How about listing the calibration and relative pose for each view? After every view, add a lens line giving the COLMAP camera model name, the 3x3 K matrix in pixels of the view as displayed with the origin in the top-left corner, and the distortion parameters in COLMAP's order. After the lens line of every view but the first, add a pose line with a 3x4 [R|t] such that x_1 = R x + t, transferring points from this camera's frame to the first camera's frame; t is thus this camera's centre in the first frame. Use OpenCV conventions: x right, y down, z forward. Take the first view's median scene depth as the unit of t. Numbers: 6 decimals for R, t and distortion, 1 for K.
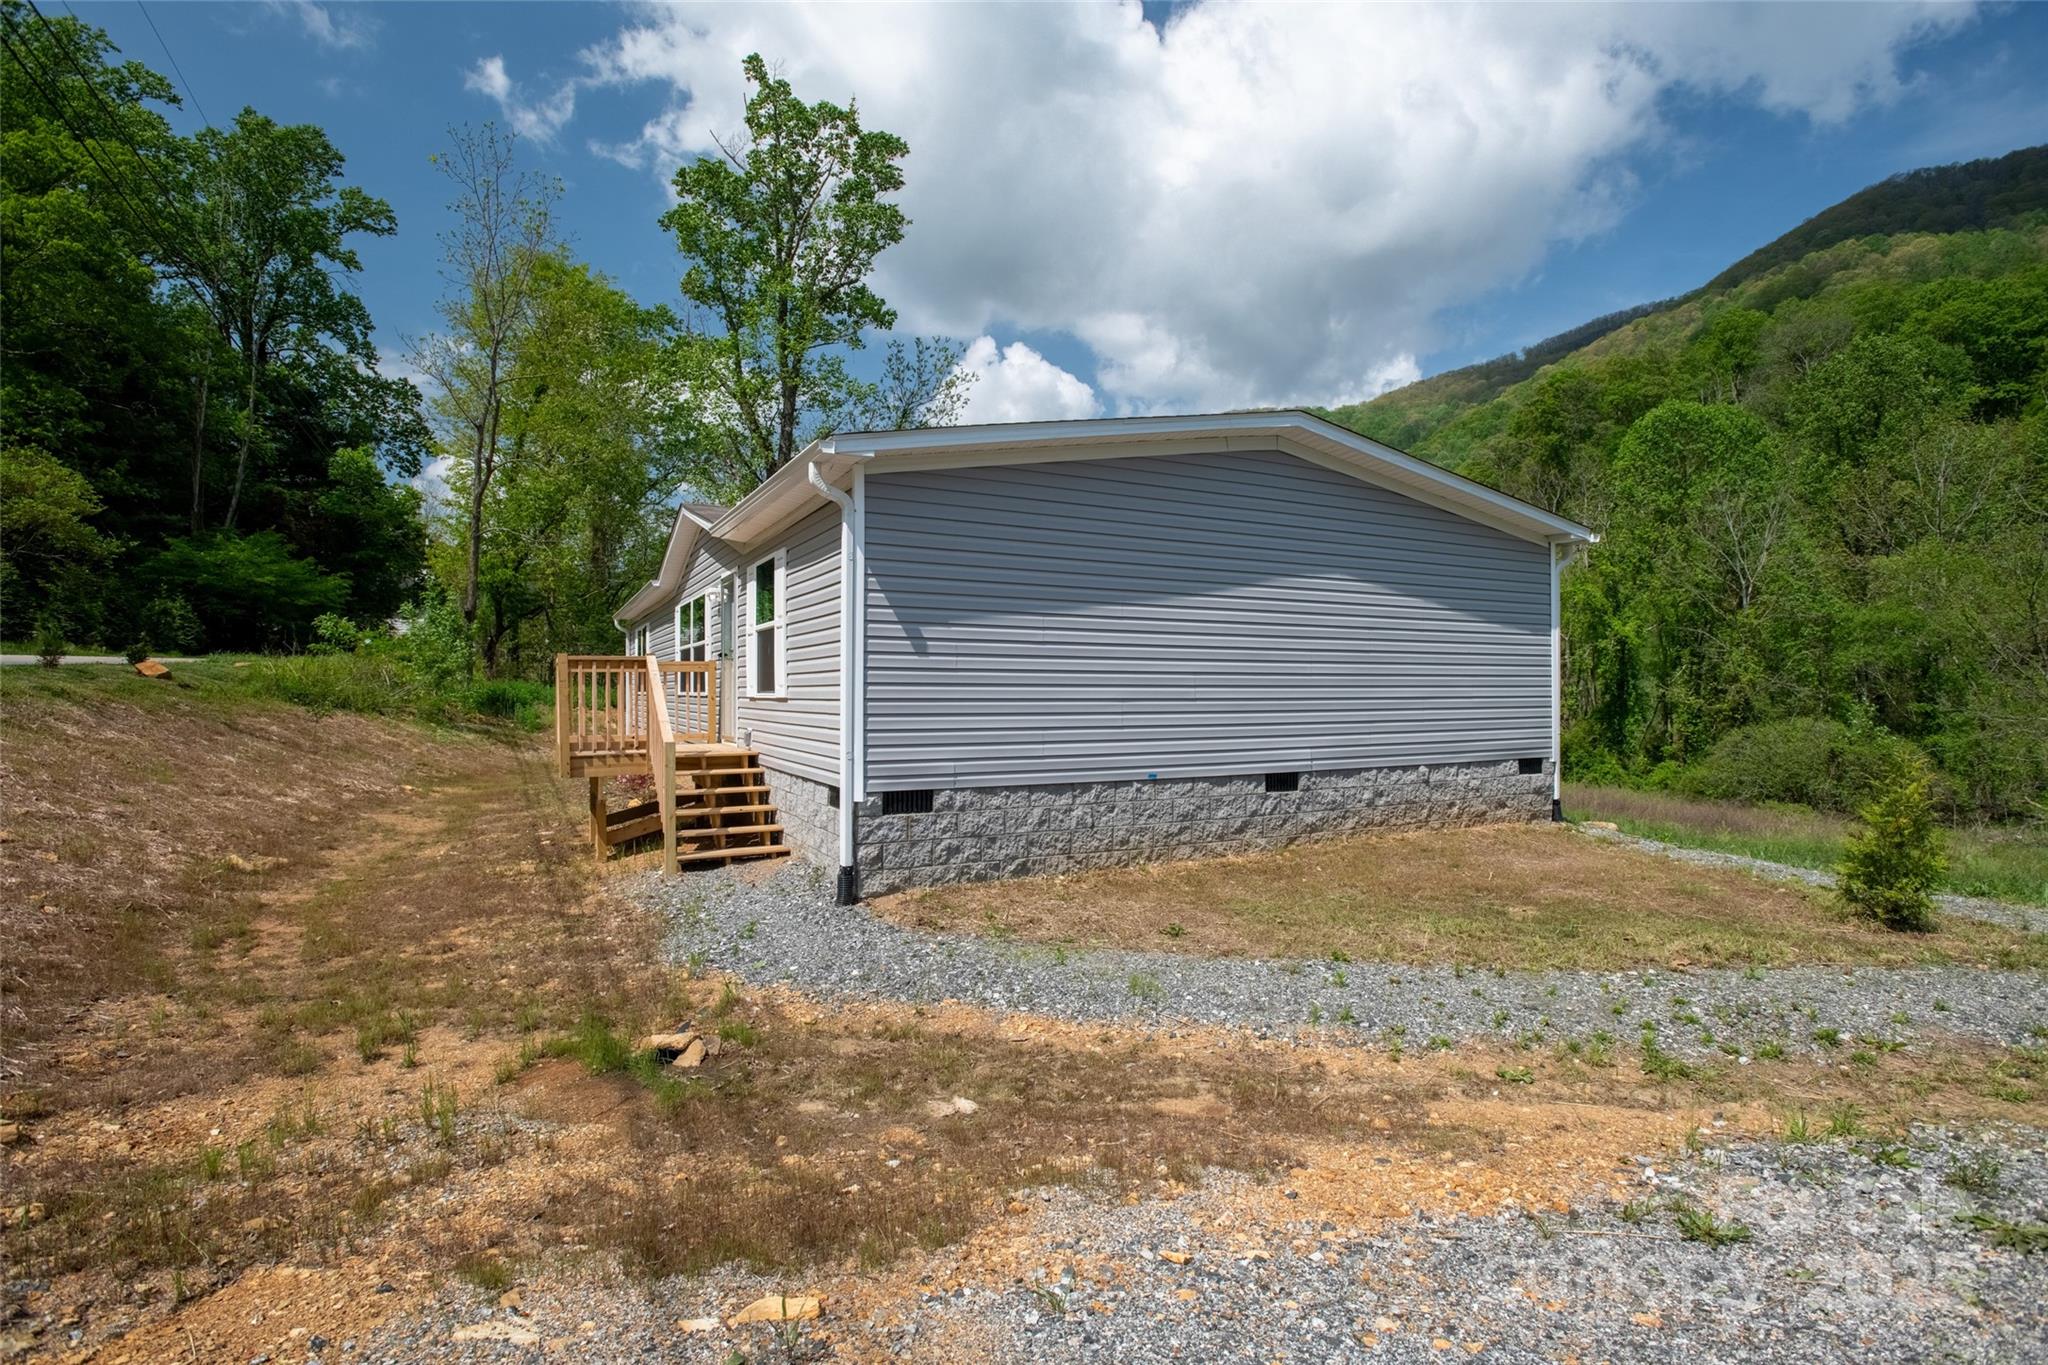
lens RADIAL K [[992.5, 0, 1033.0], [0, 992.5, 683.6], [0, 0, 1]] dist [-0.062940, 0.024001]
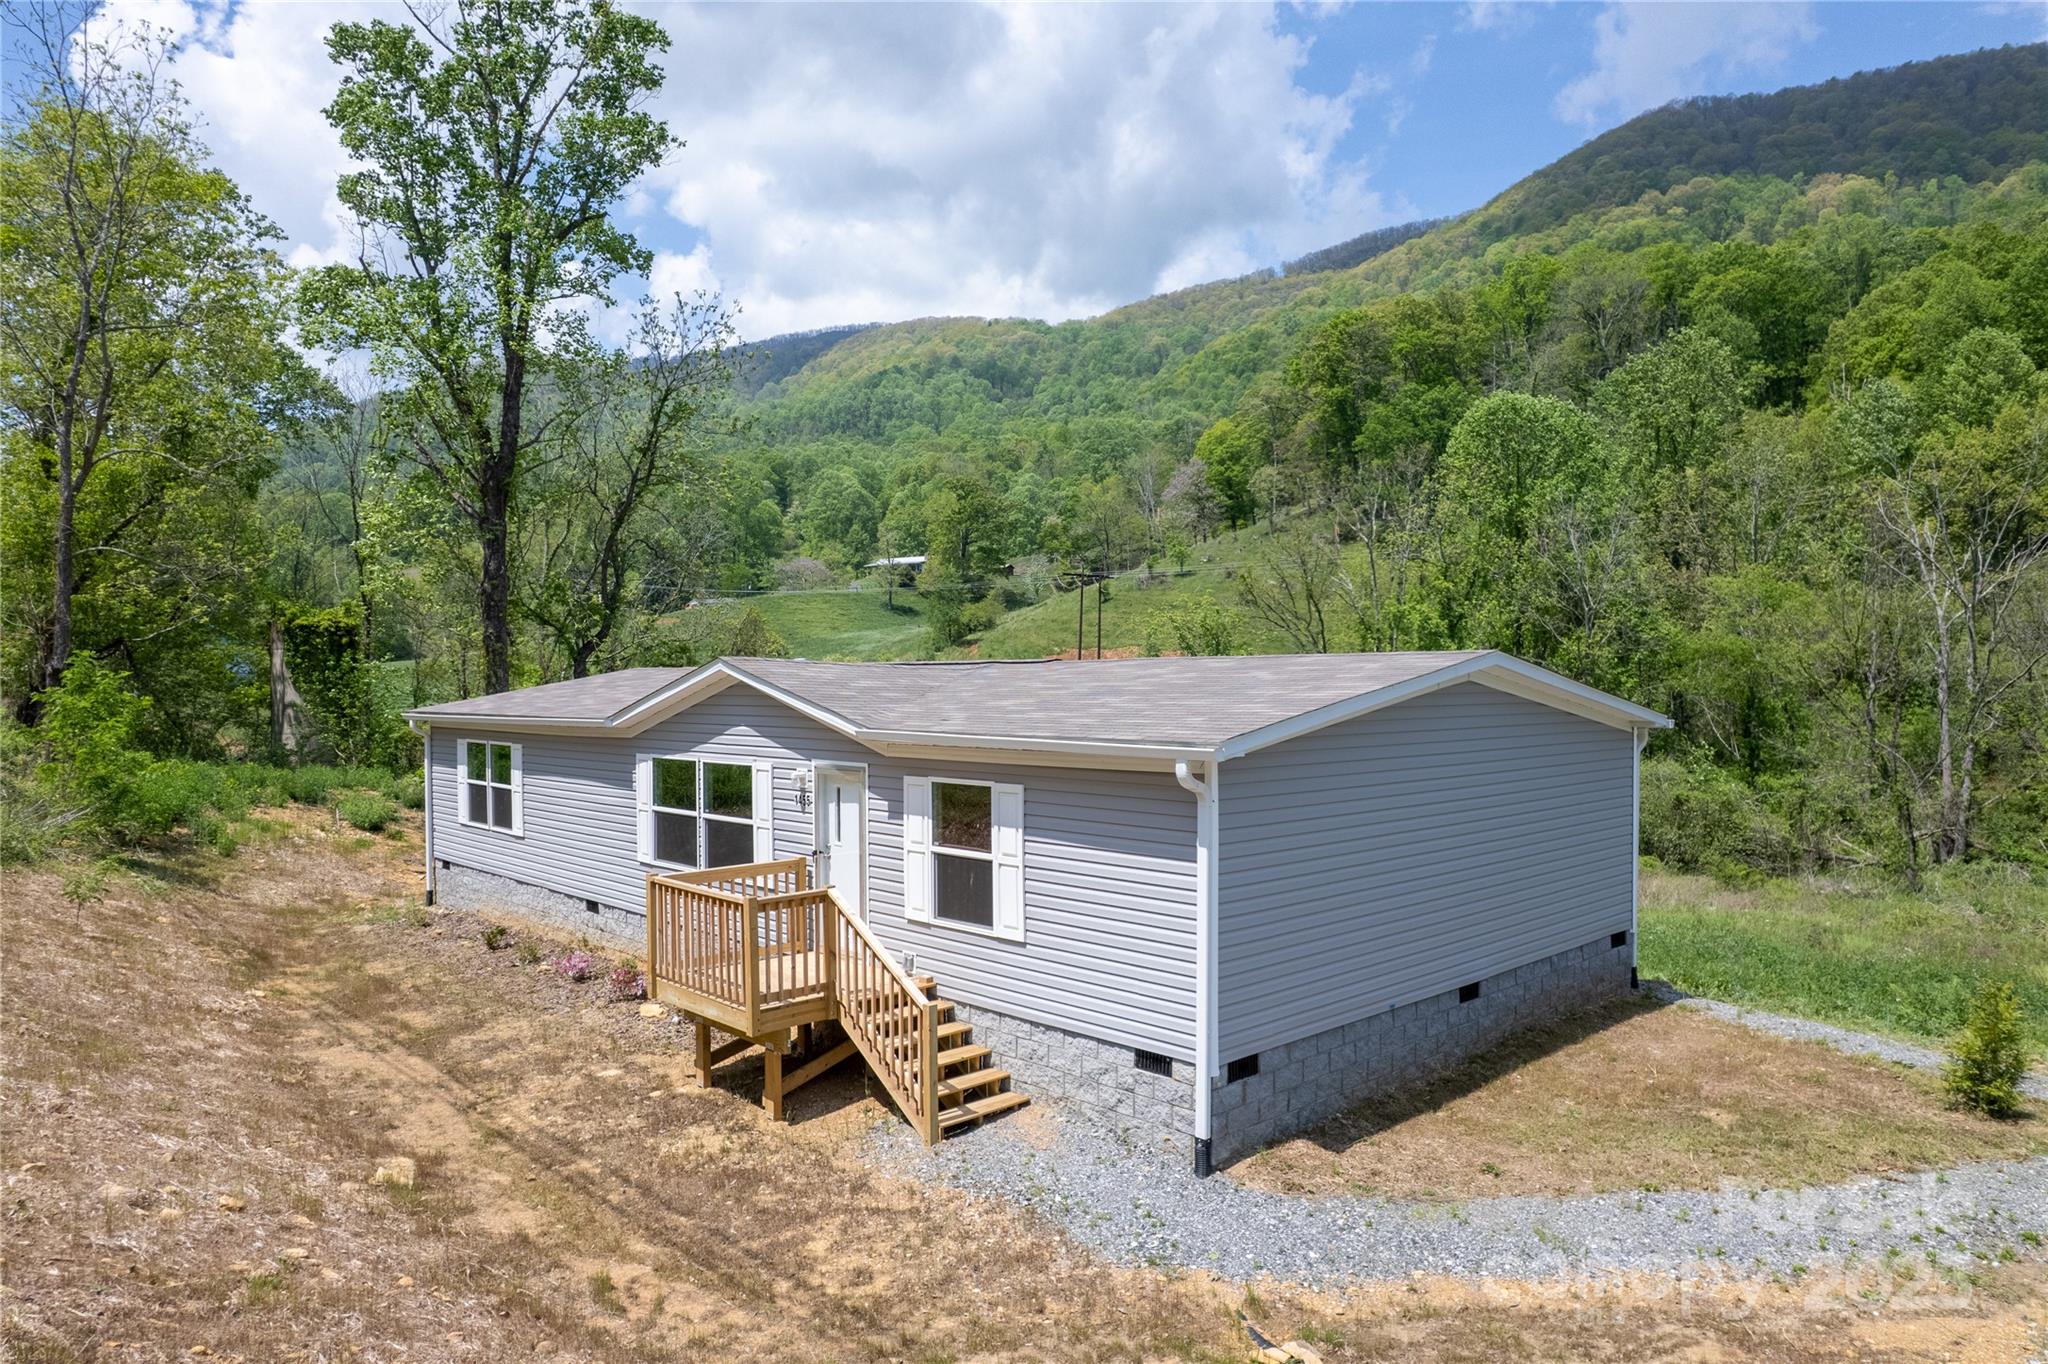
lens RADIAL K [[1322.4, 0, 1017.3], [0, 1322.4, 690.0], [0, 0, 1]] dist [-0.084269, 0.078496]
pose [[0.963256, -0.003648, 0.268559, -0.140623], [-0.000326, 0.999891, 0.014750, -0.058432], [-0.268584, -0.014295, 0.963150, -0.052299]]
